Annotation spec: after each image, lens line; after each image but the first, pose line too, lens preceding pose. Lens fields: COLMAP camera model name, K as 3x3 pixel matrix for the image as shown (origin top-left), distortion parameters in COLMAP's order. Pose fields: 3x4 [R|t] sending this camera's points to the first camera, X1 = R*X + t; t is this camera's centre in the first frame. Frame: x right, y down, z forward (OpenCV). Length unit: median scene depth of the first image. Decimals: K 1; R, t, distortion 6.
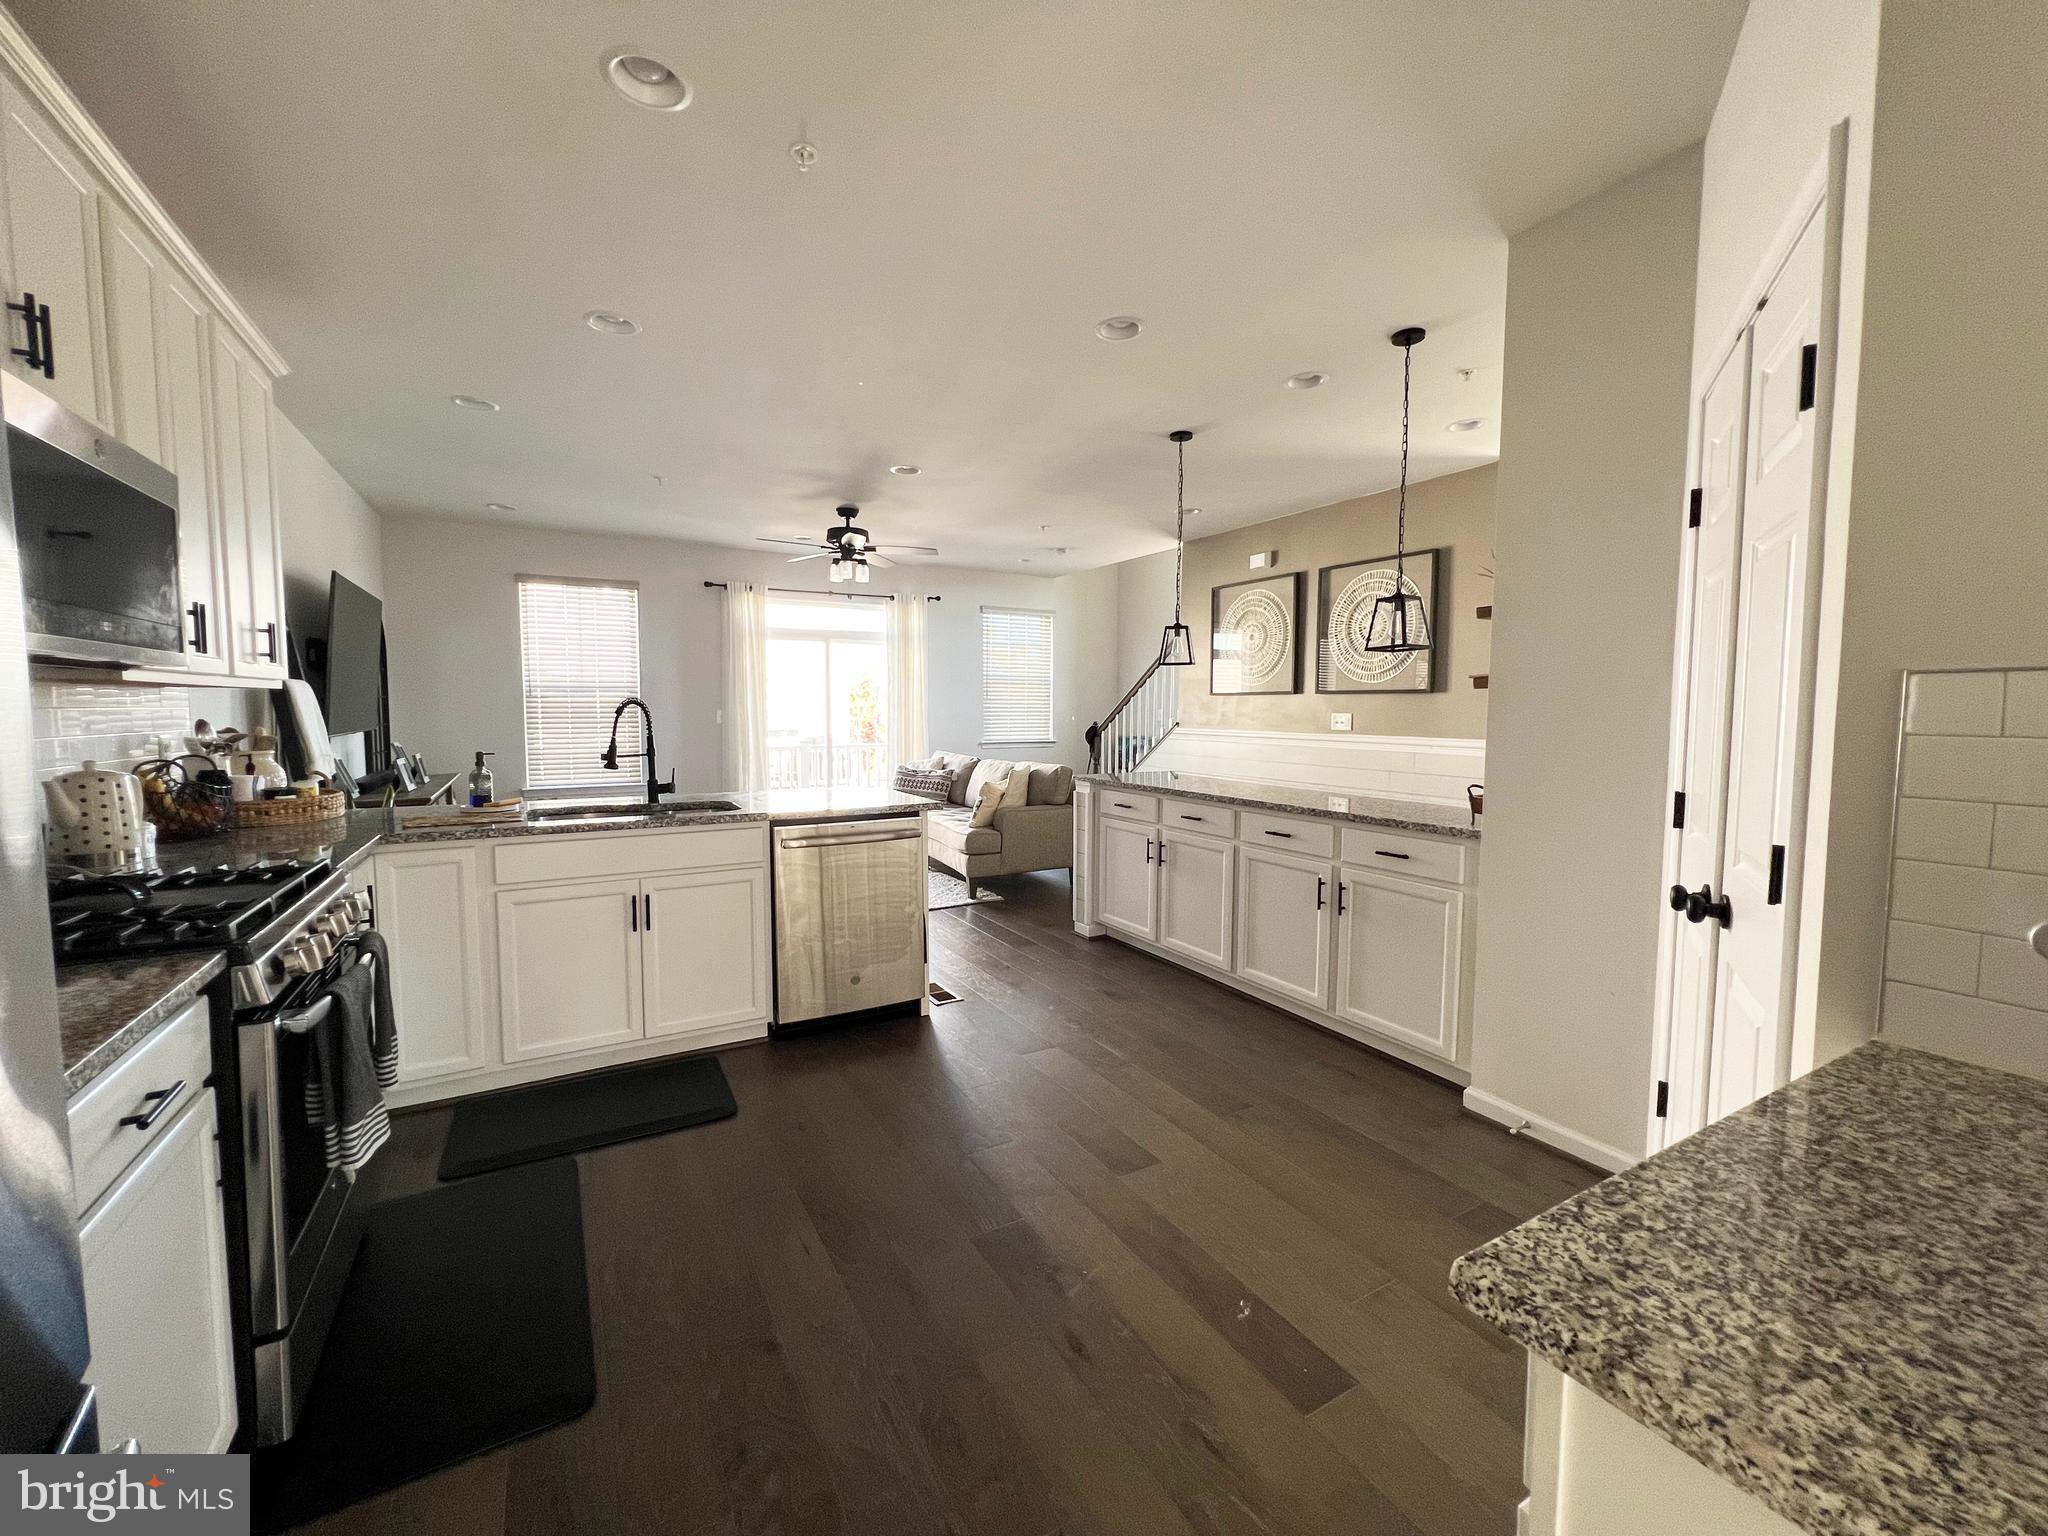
lens RADIAL K [[823.7, 0, 1021.8], [0, 823.7, 764.1], [0, 0, 1]] dist [-0.000378, -0.001387]
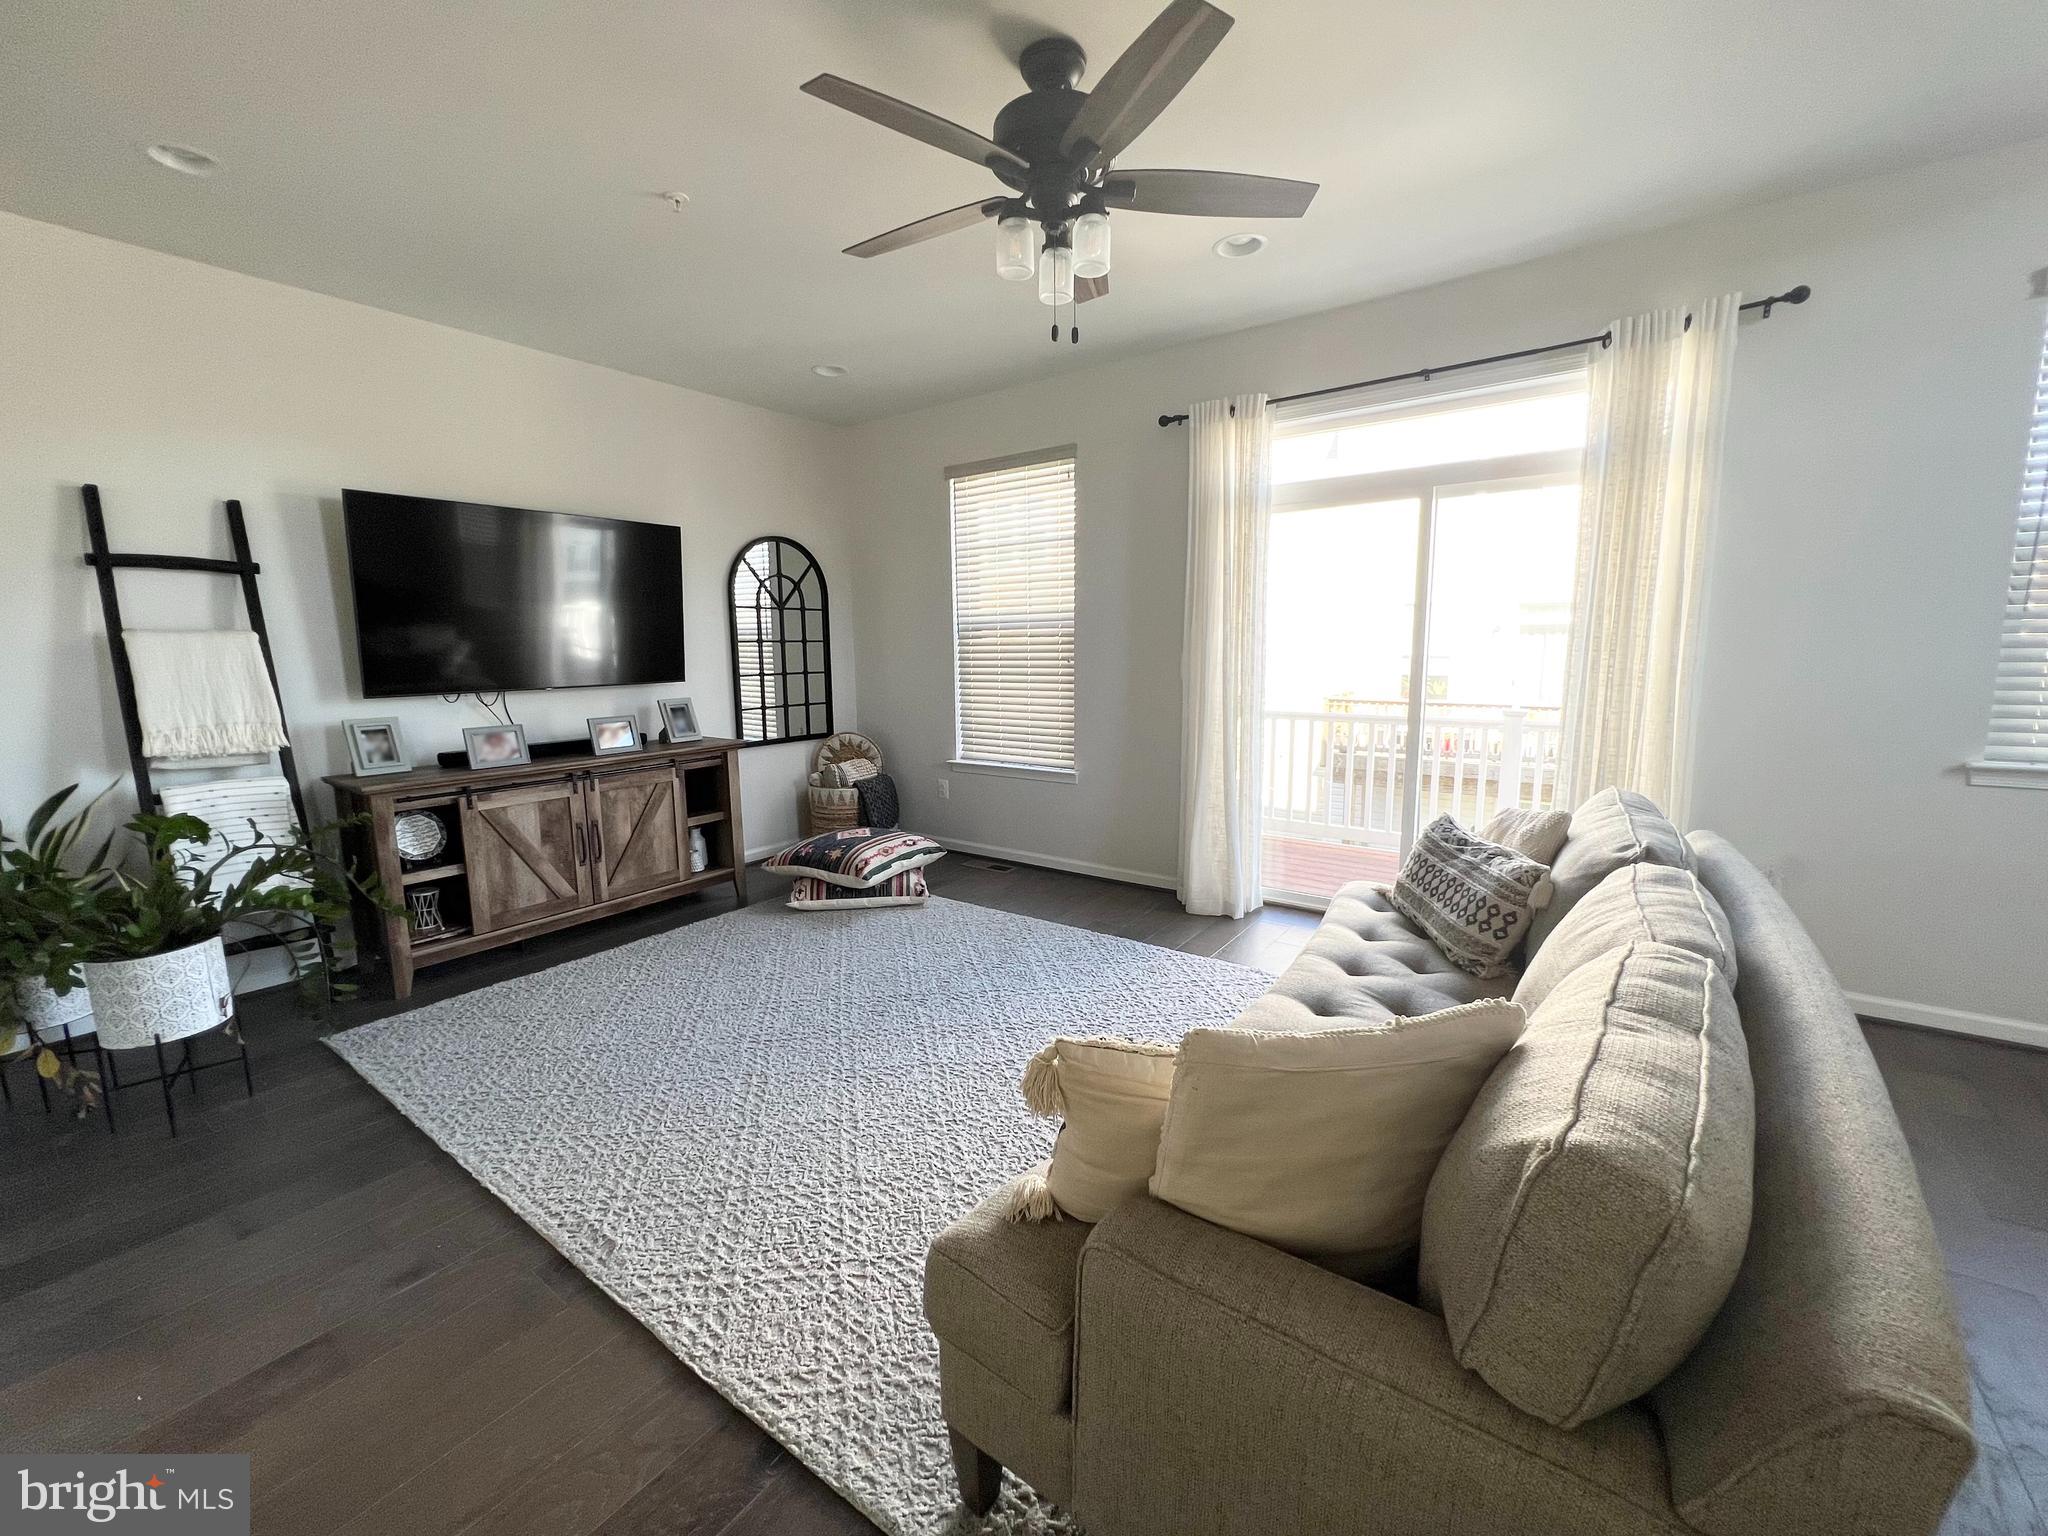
lens RADIAL K [[823.7, 0, 1017.3], [0, 823.7, 762.3], [0, 0, 1]] dist [-0.000378, -0.001387]
pose [[0.407355, 0.127904, -0.904269, 0.085186], [-0.055010, 0.991783, 0.115501, -0.054179], [0.911612, 0.002694, 0.411043, 0.673845]]
